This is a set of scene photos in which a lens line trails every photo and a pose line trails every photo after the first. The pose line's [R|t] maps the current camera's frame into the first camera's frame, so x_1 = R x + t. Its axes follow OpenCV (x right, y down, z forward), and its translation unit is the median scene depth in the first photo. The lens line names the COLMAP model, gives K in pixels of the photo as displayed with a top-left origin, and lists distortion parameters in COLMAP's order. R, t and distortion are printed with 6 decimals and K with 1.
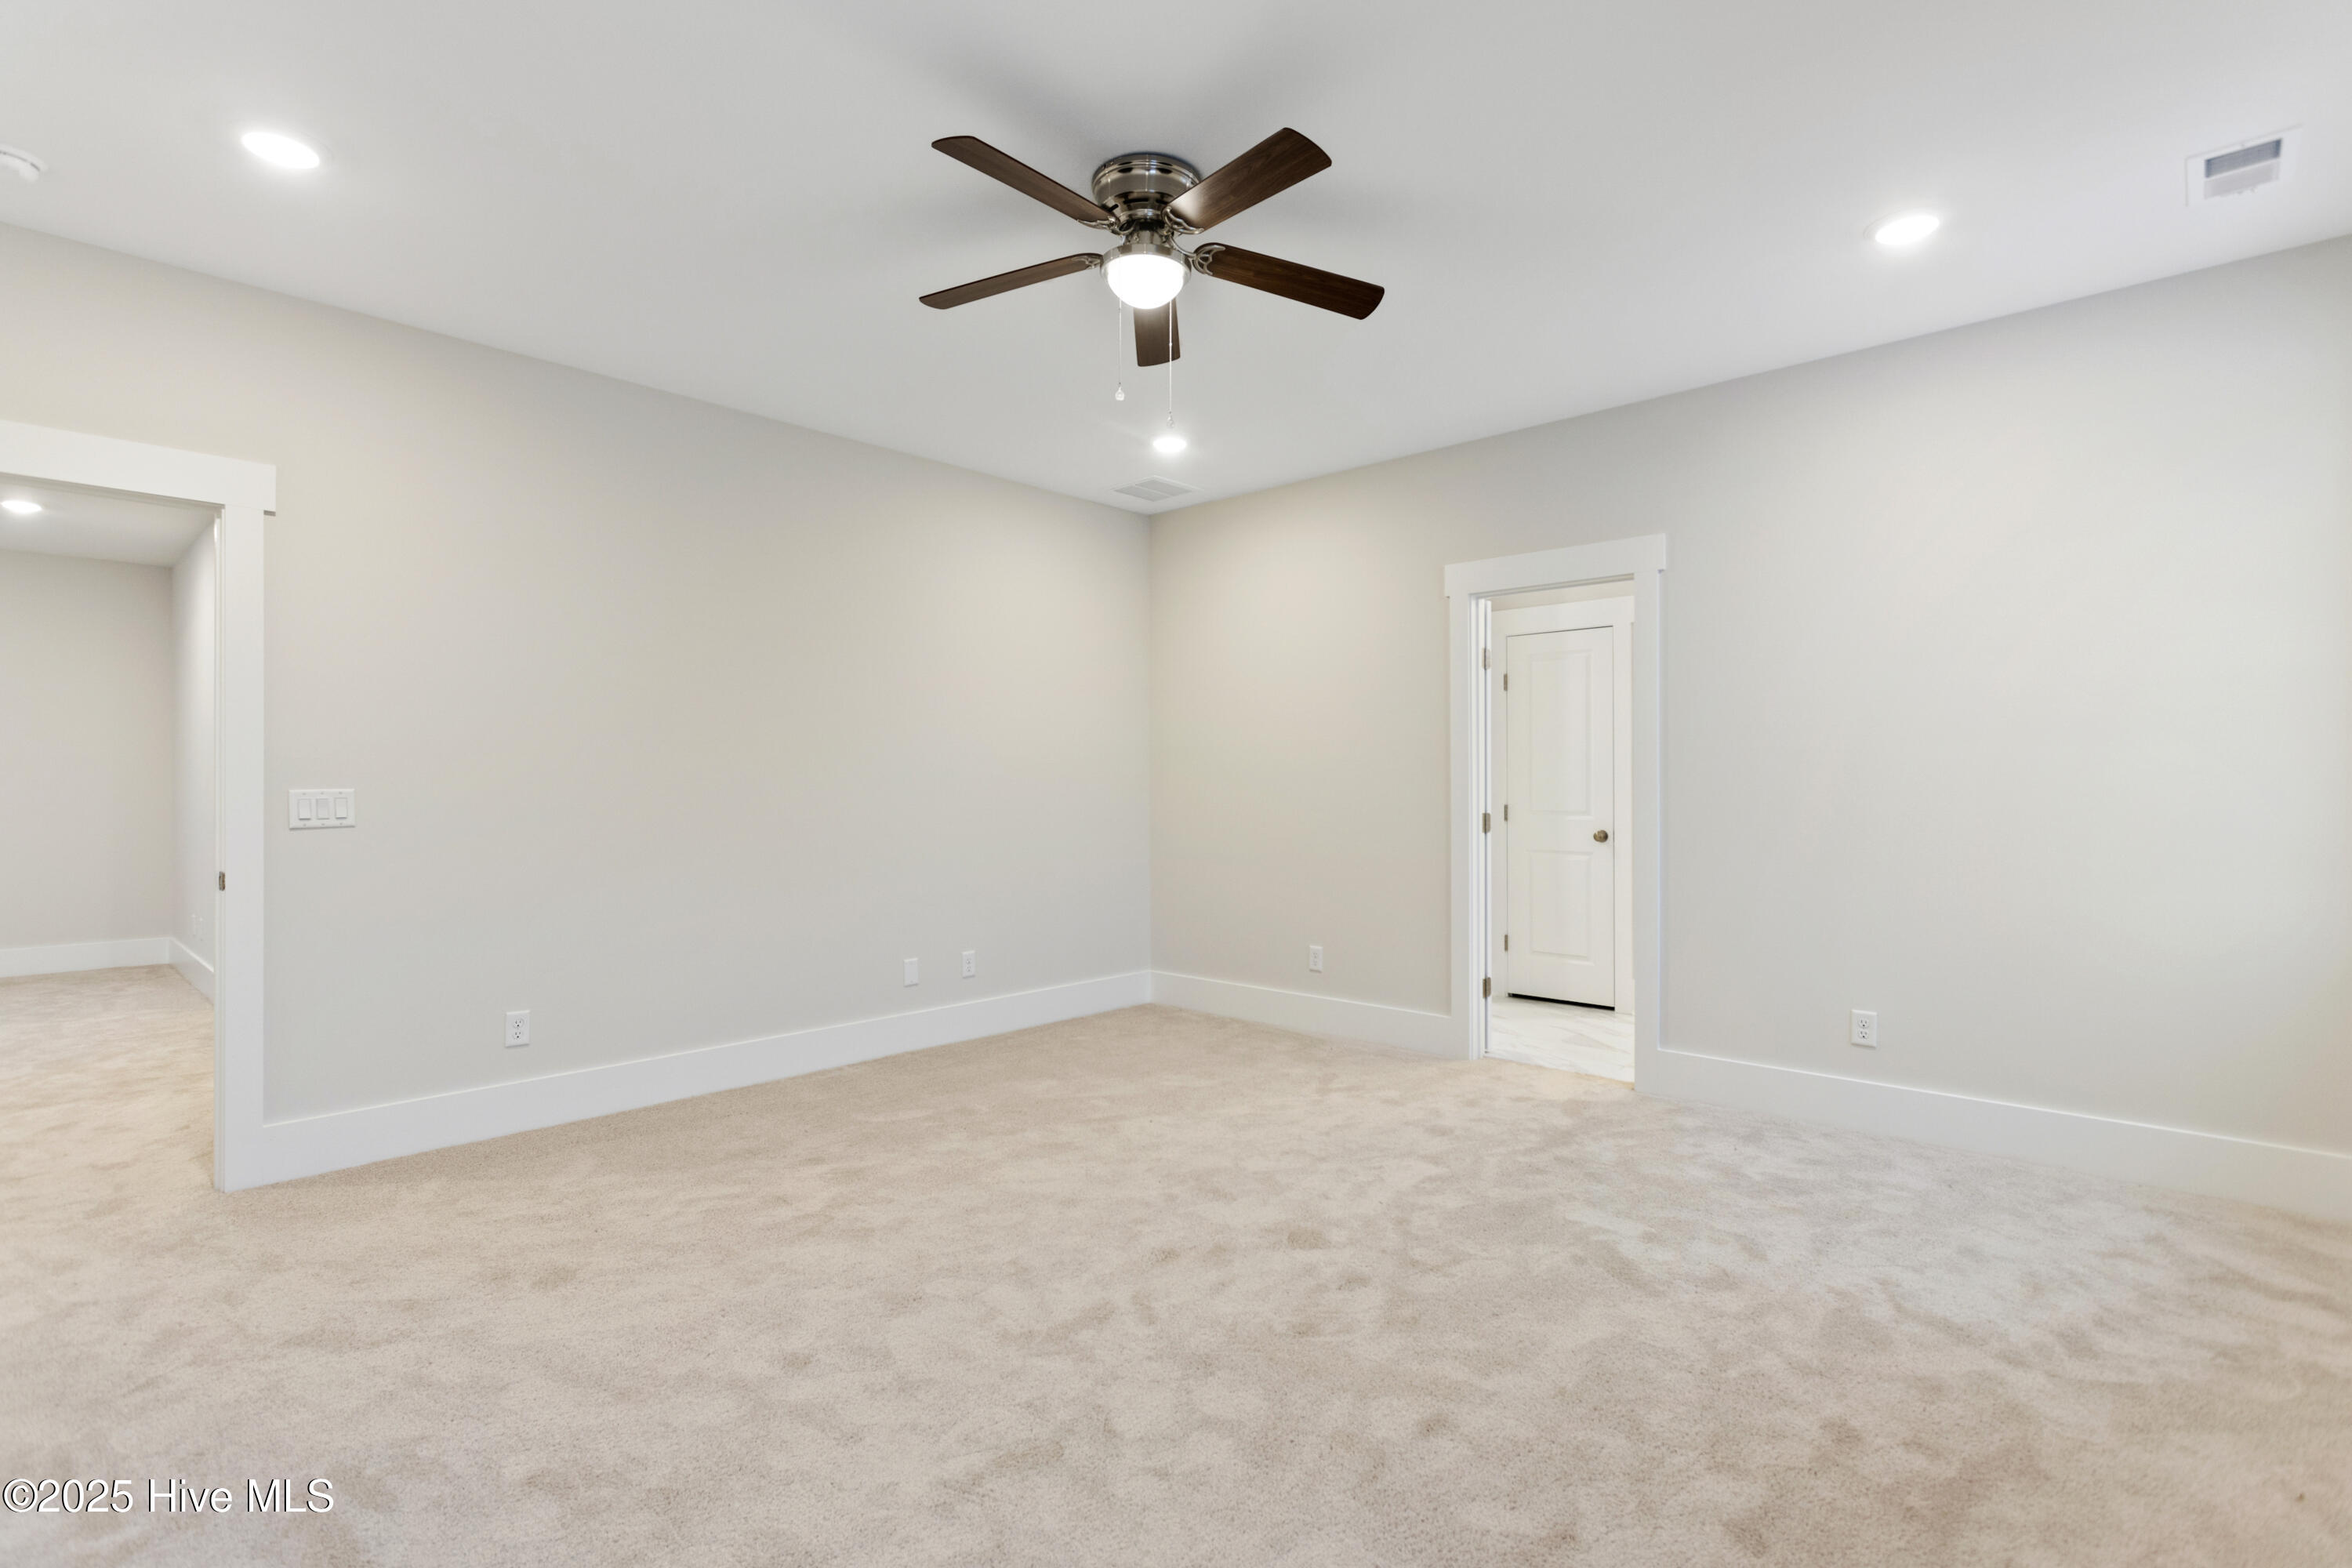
lens RADIAL K [[1109.1, 0, 1179.2], [0, 1109.1, 778.3], [0, 0, 1]] dist [0.001447, 0.000153]
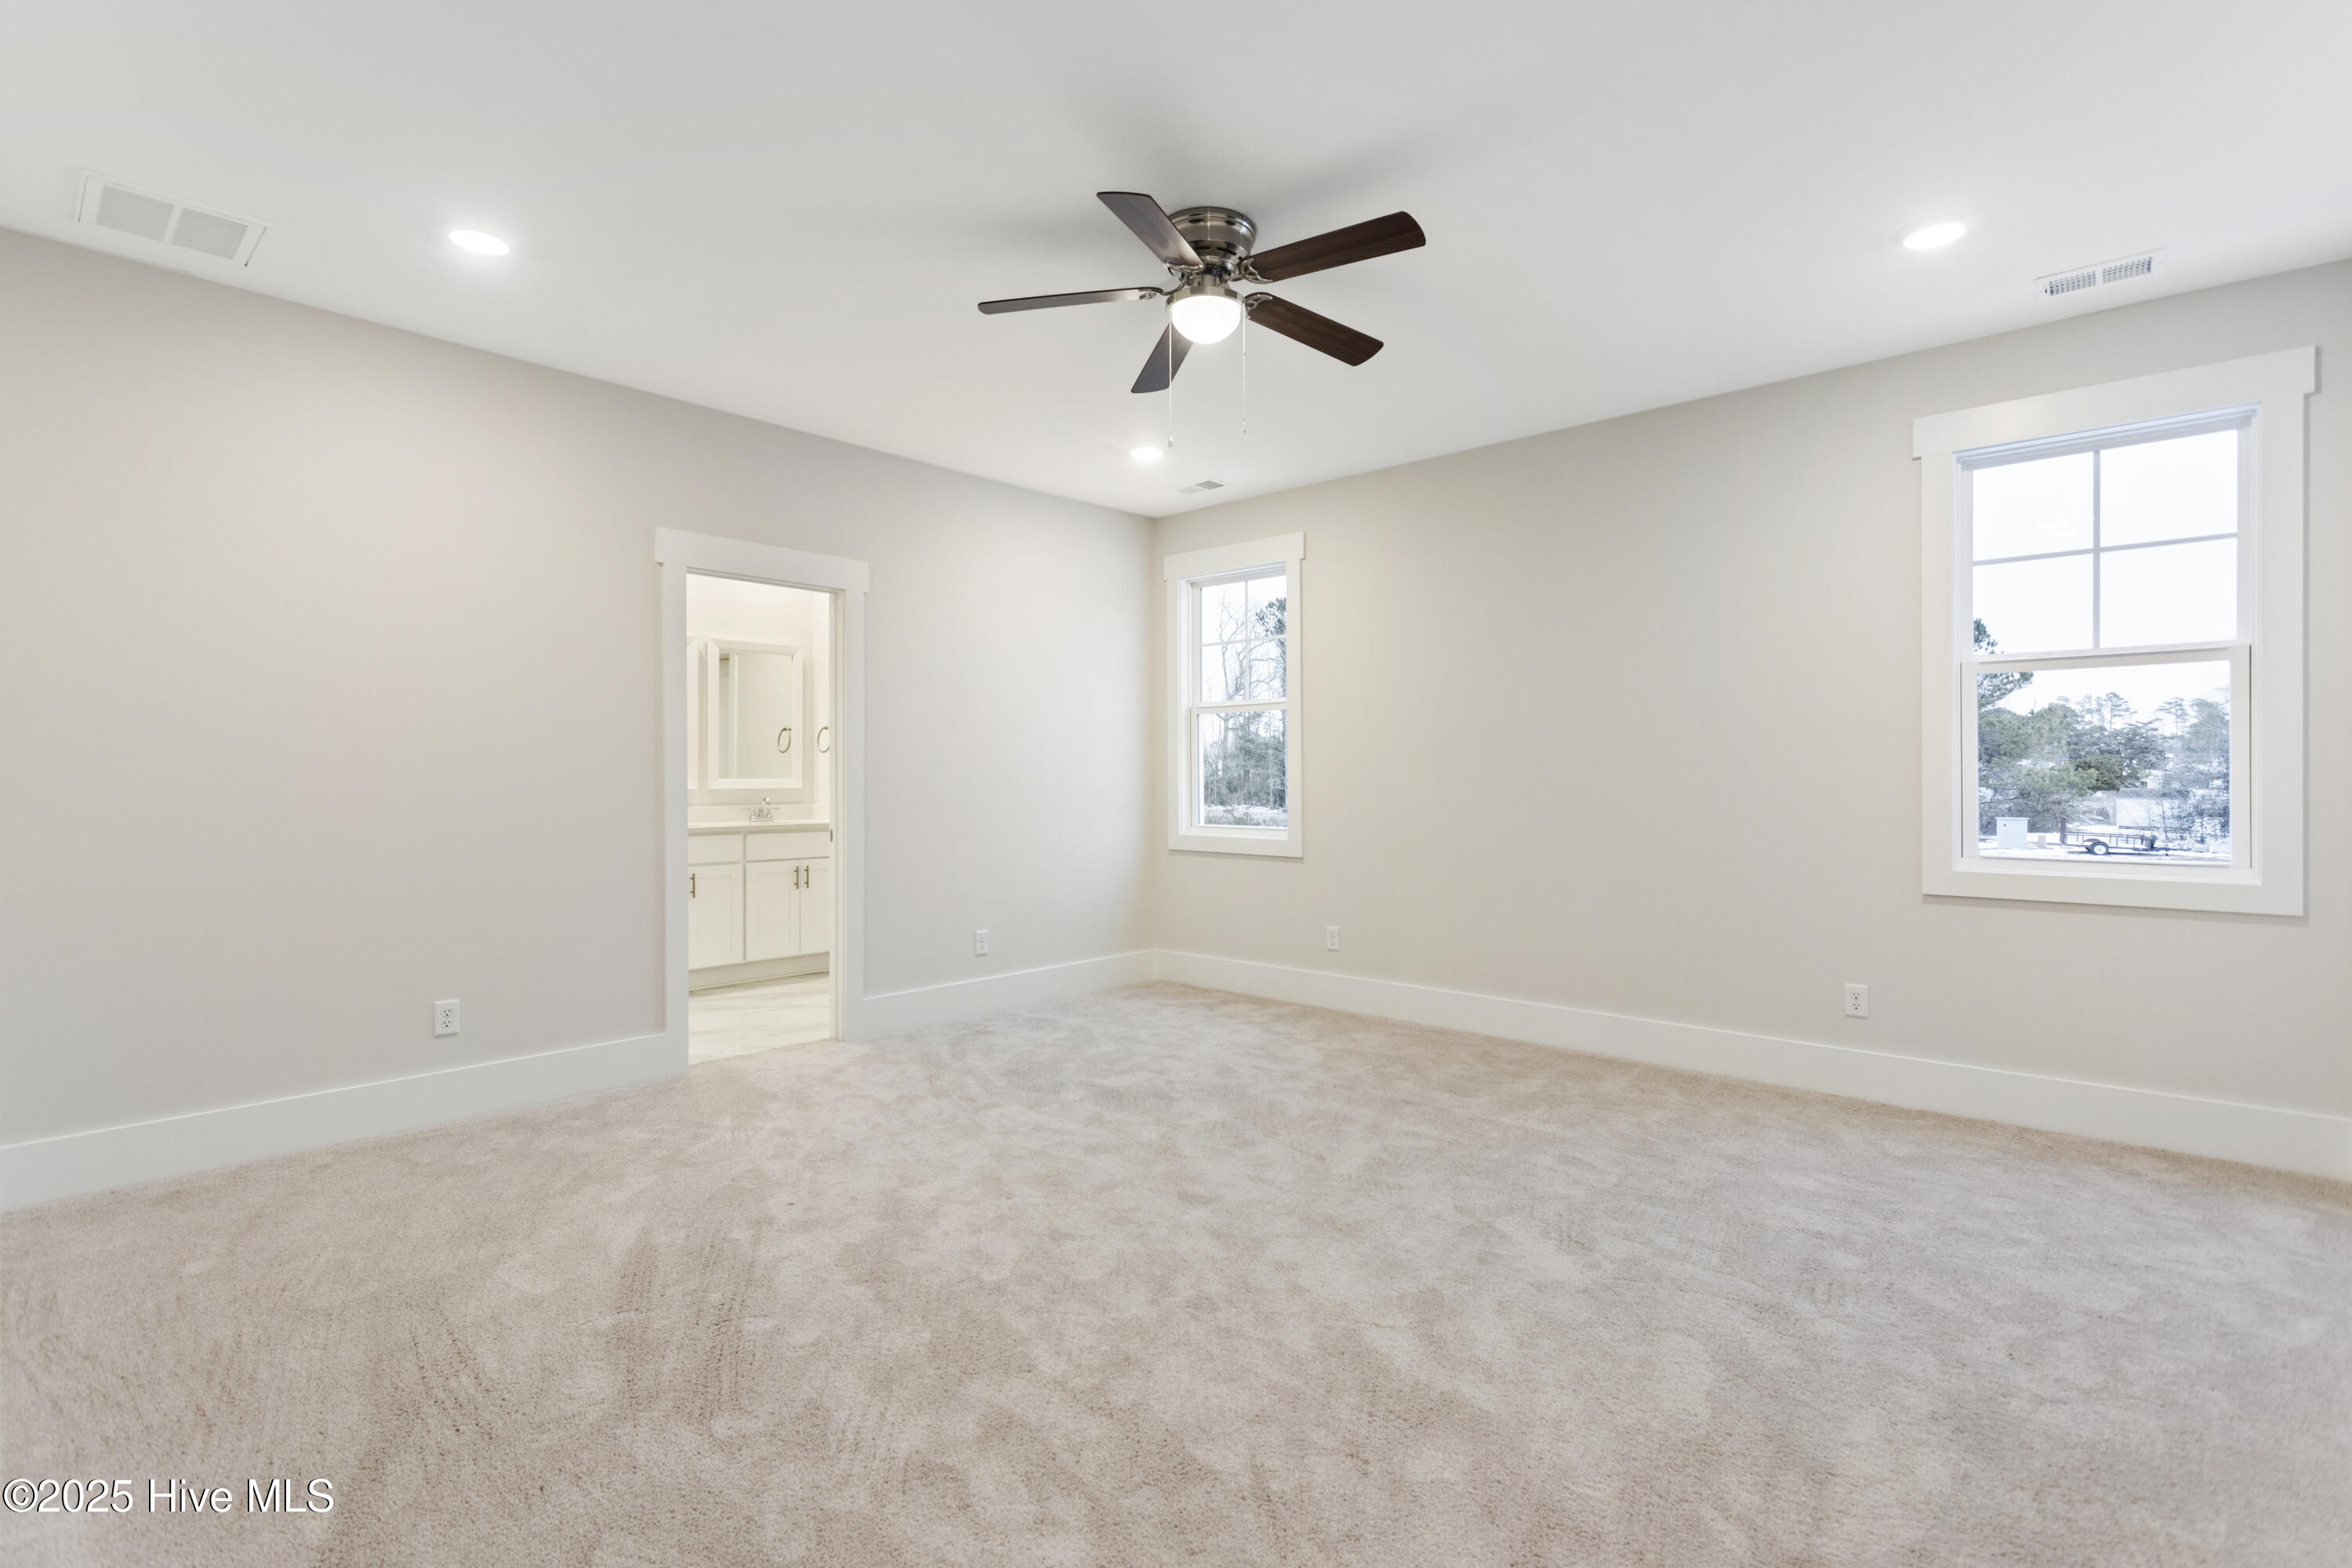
lens RADIAL K [[1109.1, 0, 1179.2], [0, 1109.1, 778.3], [0, 0, 1]] dist [0.001447, 0.000153]
pose [[-0.015260, -0.002342, 0.999881, -0.840210], [-0.008861, 0.999958, 0.002207, 0.004491], [-0.999844, -0.008827, -0.015280, 0.765156]]
